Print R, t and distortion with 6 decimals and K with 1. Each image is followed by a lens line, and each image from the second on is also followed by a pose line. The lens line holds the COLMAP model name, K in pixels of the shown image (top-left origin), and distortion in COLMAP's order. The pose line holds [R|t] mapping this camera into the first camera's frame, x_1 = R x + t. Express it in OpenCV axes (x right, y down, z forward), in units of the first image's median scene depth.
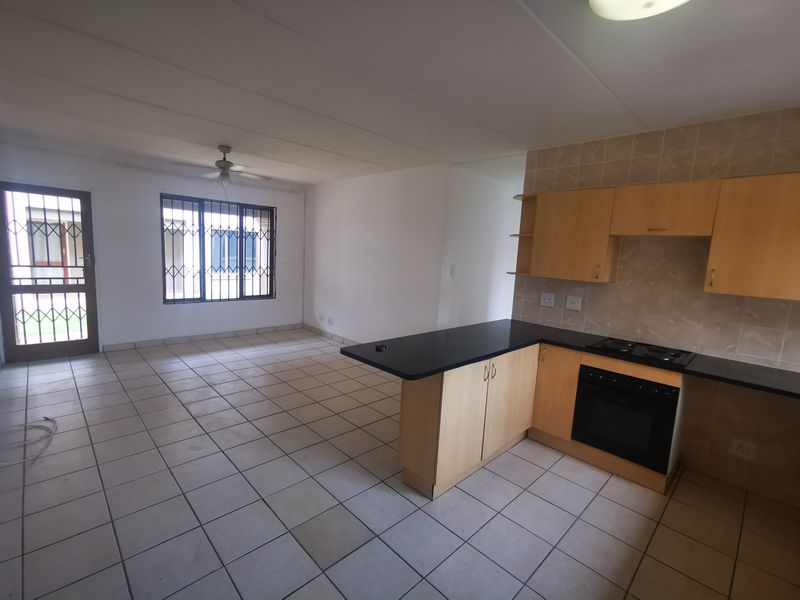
lens RADIAL K [[368.0, 0, 397.6], [0, 368.0, 300.9], [0, 0, 1]] dist [0.001629, -0.000033]
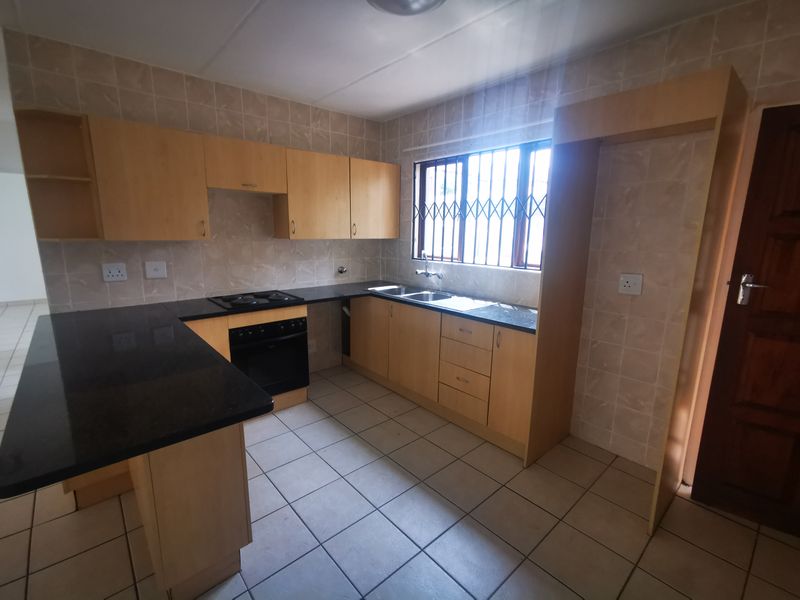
lens RADIAL K [[368.0, 0, 400.7], [0, 368.0, 297.8], [0, 0, 1]] dist [0.001629, -0.000033]
pose [[0.044184, -0.240537, 0.969634, -0.353433], [0.121135, 0.964710, 0.233796, -0.067973], [-0.991652, 0.107126, 0.071762, 0.468332]]
